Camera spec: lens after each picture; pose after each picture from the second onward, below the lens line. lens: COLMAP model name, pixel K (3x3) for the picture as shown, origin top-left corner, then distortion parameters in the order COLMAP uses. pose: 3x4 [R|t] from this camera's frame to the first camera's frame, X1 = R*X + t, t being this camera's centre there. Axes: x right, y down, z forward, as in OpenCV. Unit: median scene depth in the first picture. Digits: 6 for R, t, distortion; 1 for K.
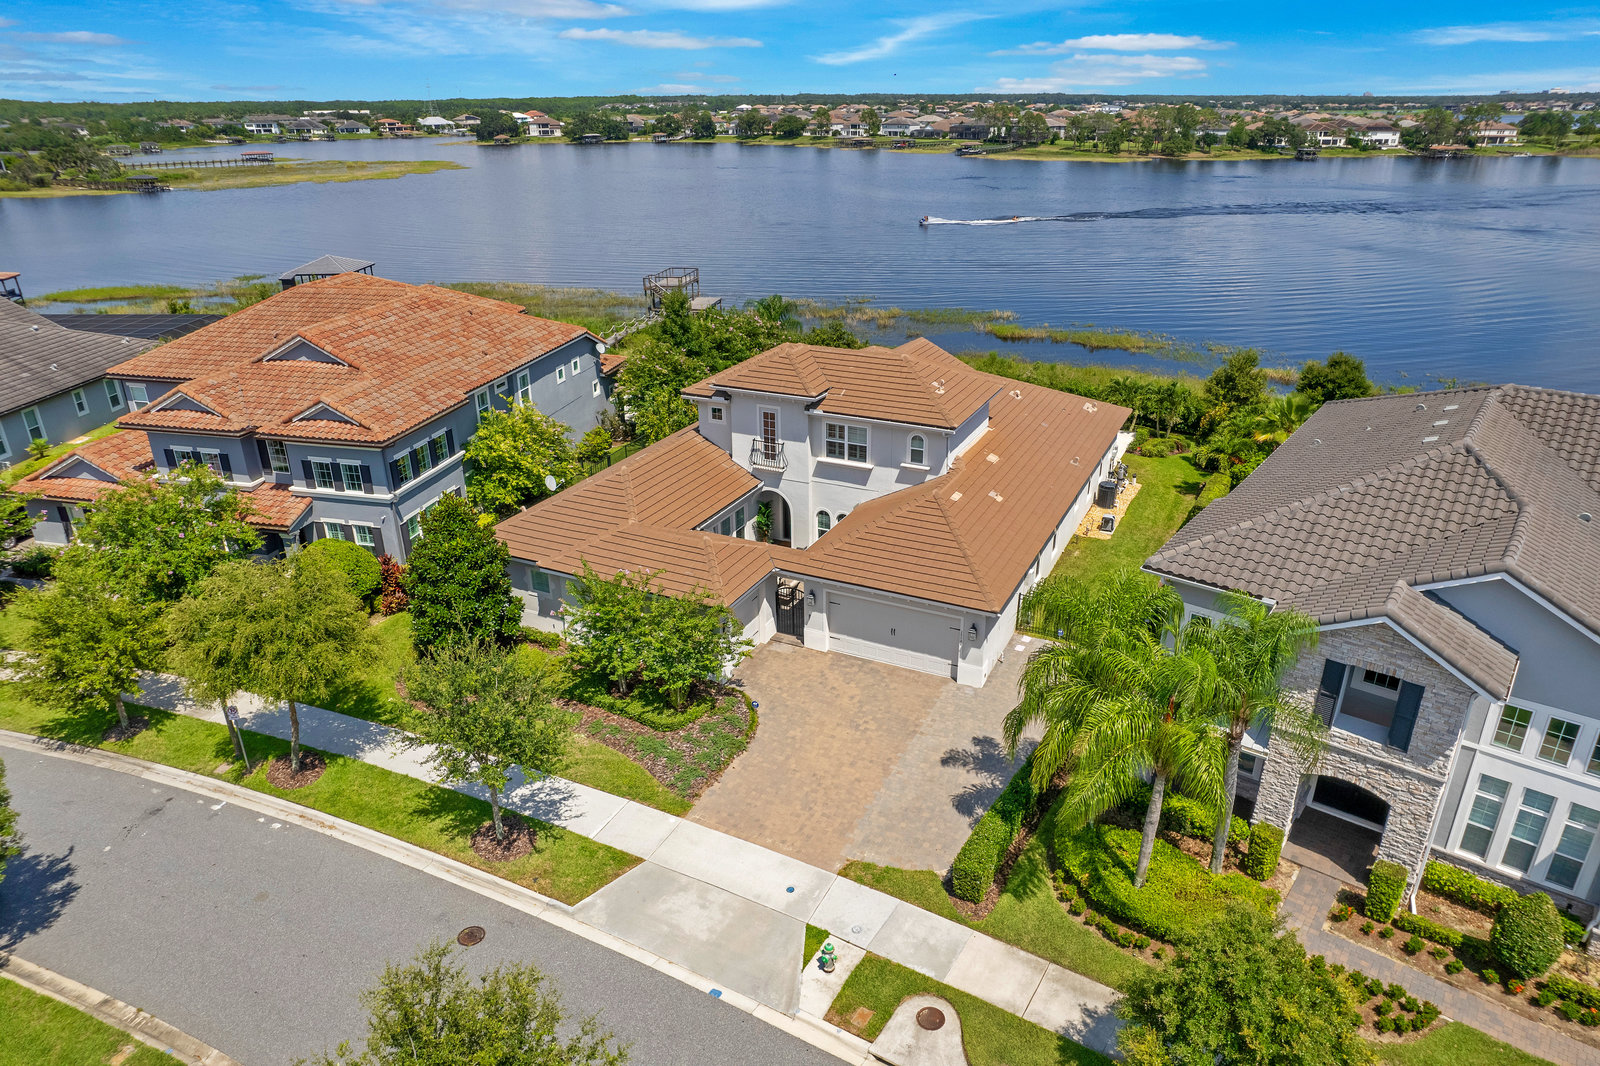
lens RADIAL K [[1024.8, 0, 817.0], [0, 1024.8, 532.8], [0, 0, 1]] dist [-0.082081, 0.074765]
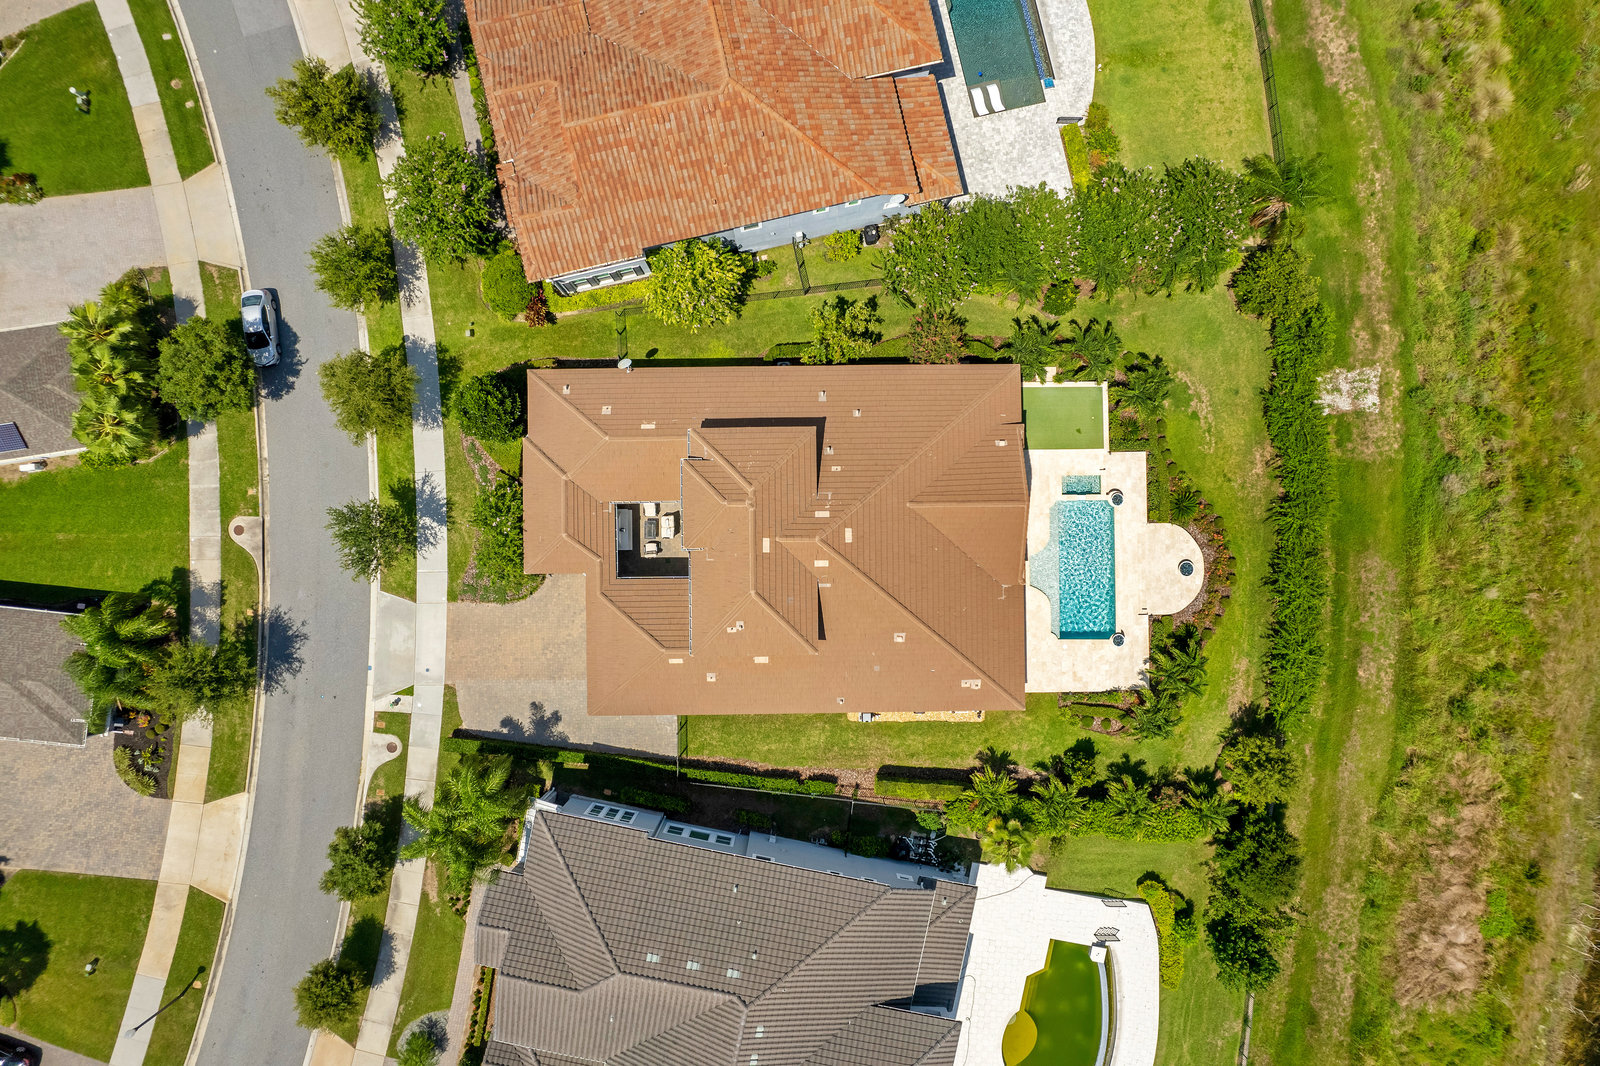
lens RADIAL K [[1024.8, 0, 817.0], [0, 1024.8, 532.8], [0, 0, 1]] dist [-0.082081, 0.074765]
pose [[0.440032, 0.897873, 0.014001, 0.044544], [-0.371320, 0.167737, 0.913228, -1.878029], [0.817615, -0.407049, 0.407207, 0.799670]]
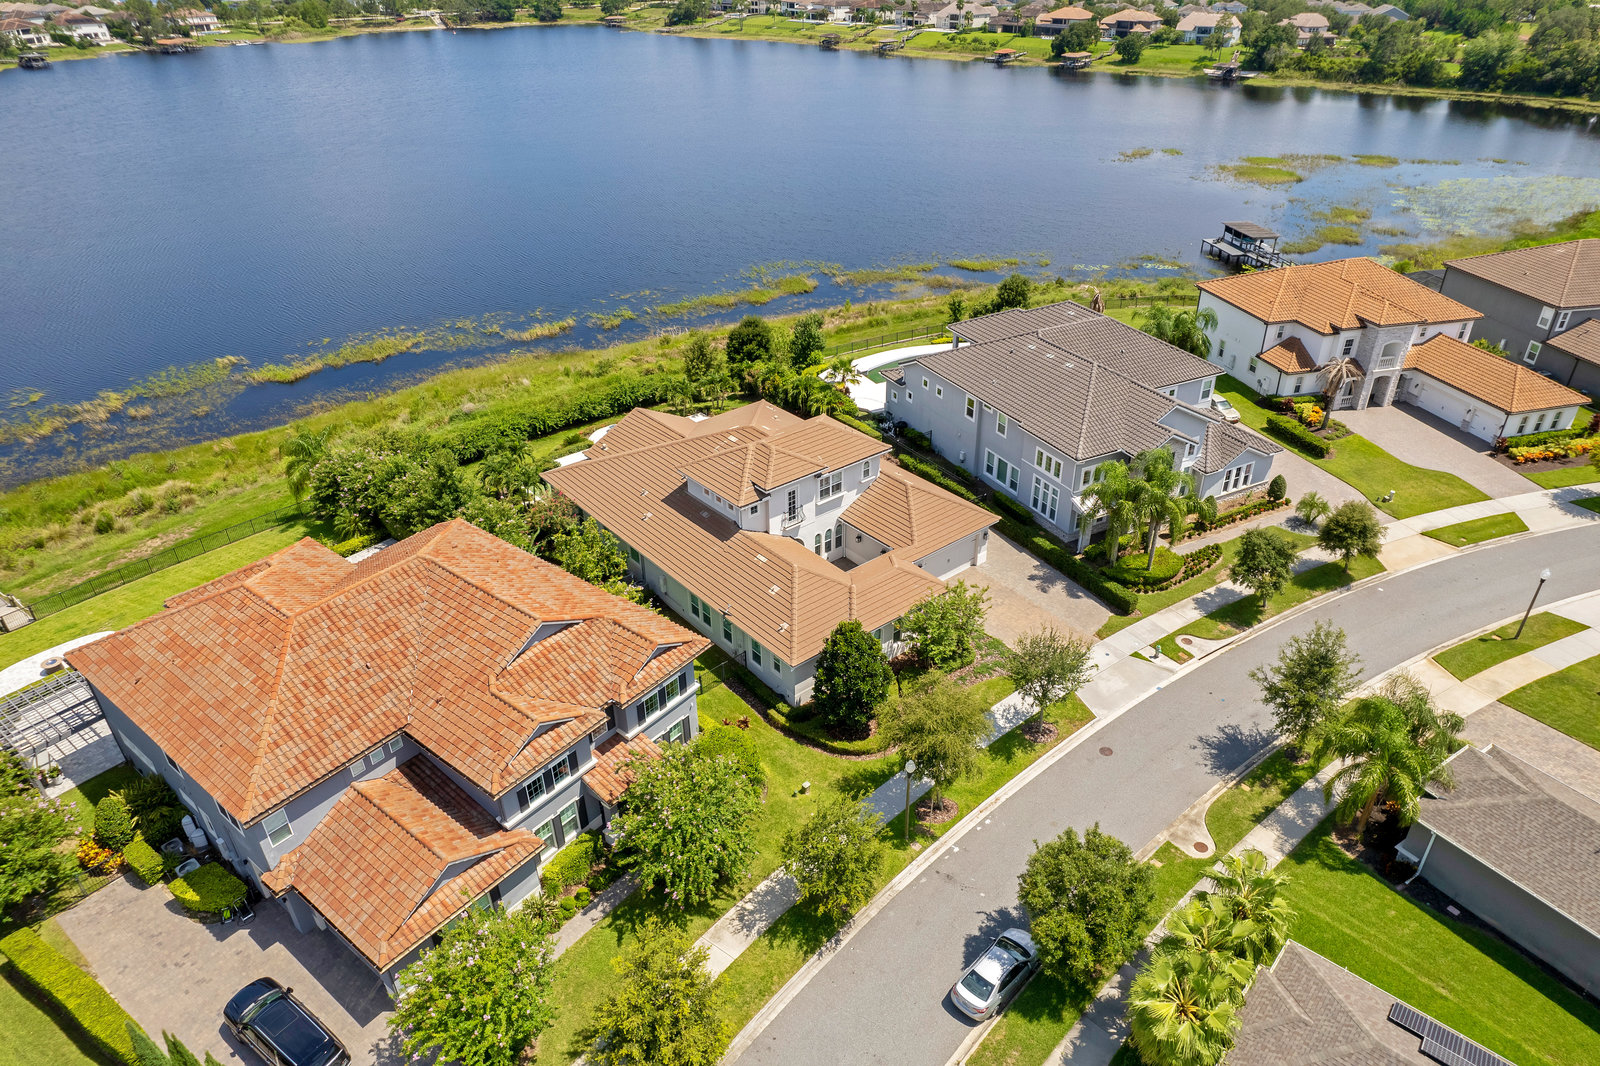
lens RADIAL K [[1024.8, 0, 817.0], [0, 1024.8, 532.8], [0, 0, 1]] dist [-0.082081, 0.074765]
pose [[0.411098, -0.461868, 0.785924, -1.668651], [0.363129, 0.873760, 0.323544, -0.724415], [-0.836144, 0.152383, 0.526918, 0.280390]]
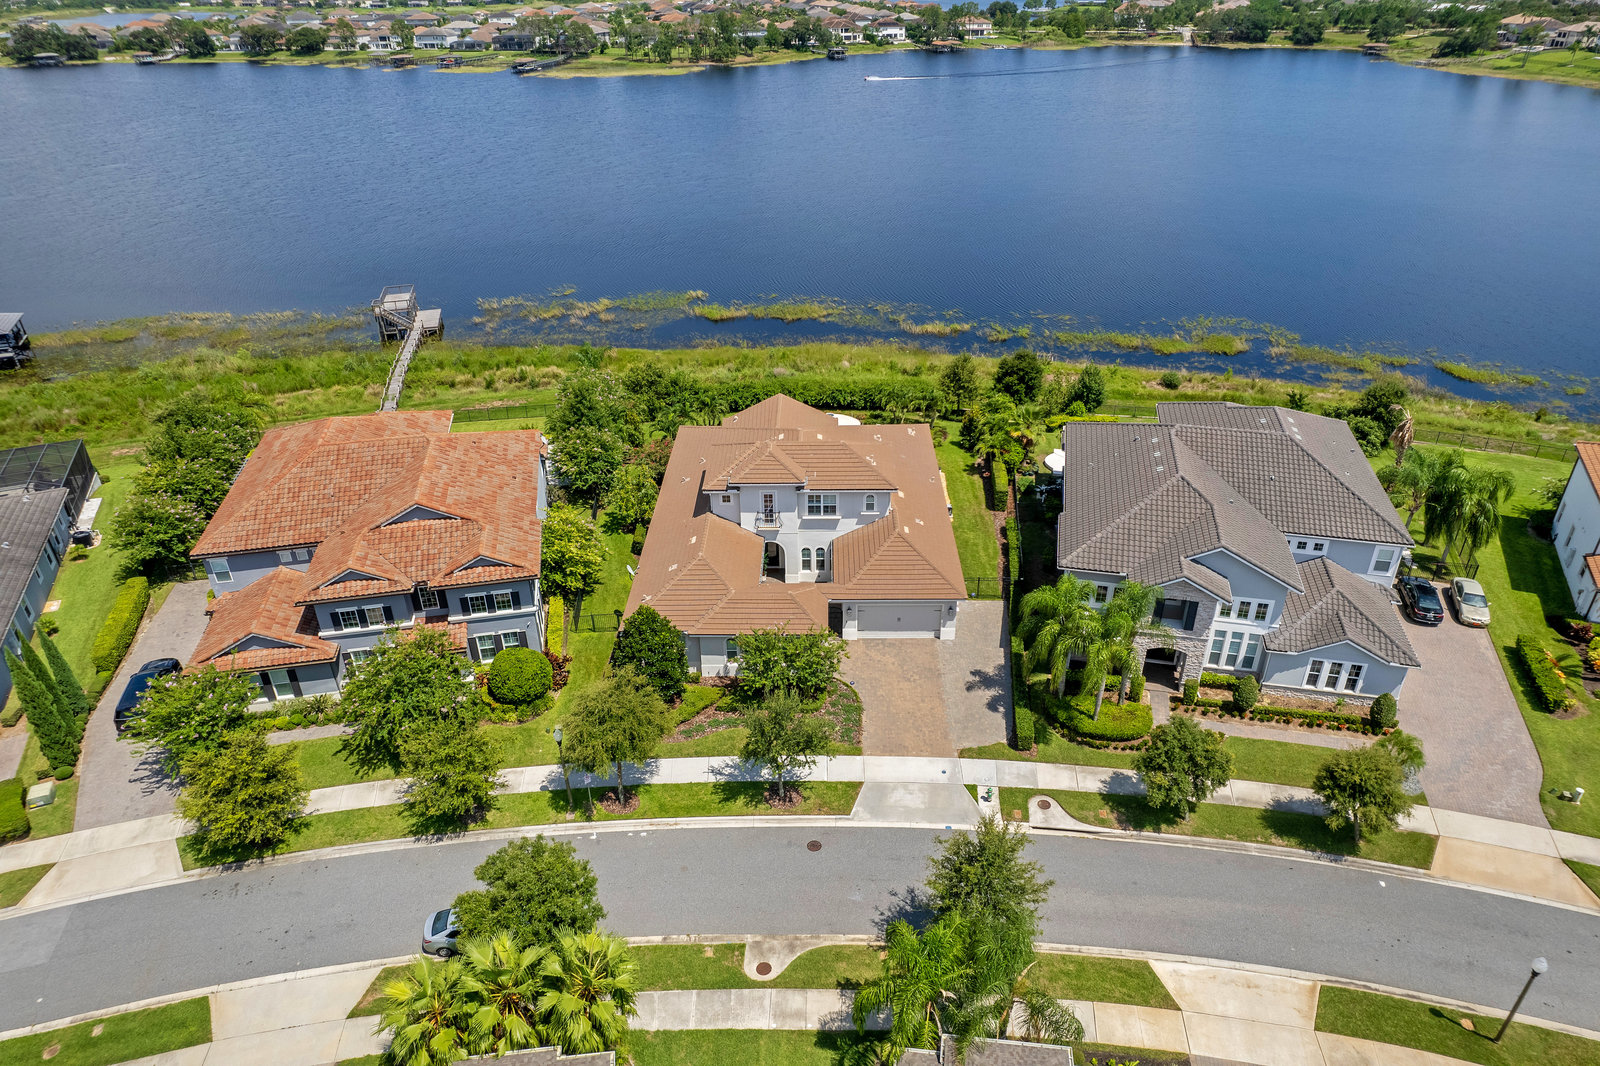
lens RADIAL K [[1024.8, 0, 817.0], [0, 1024.8, 532.8], [0, 0, 1]] dist [-0.082081, 0.074765]
pose [[0.904055, -0.212513, 0.370841, -0.764471], [0.171399, 0.975070, 0.140927, -0.361955], [-0.391545, -0.063844, 0.917942, -0.585993]]
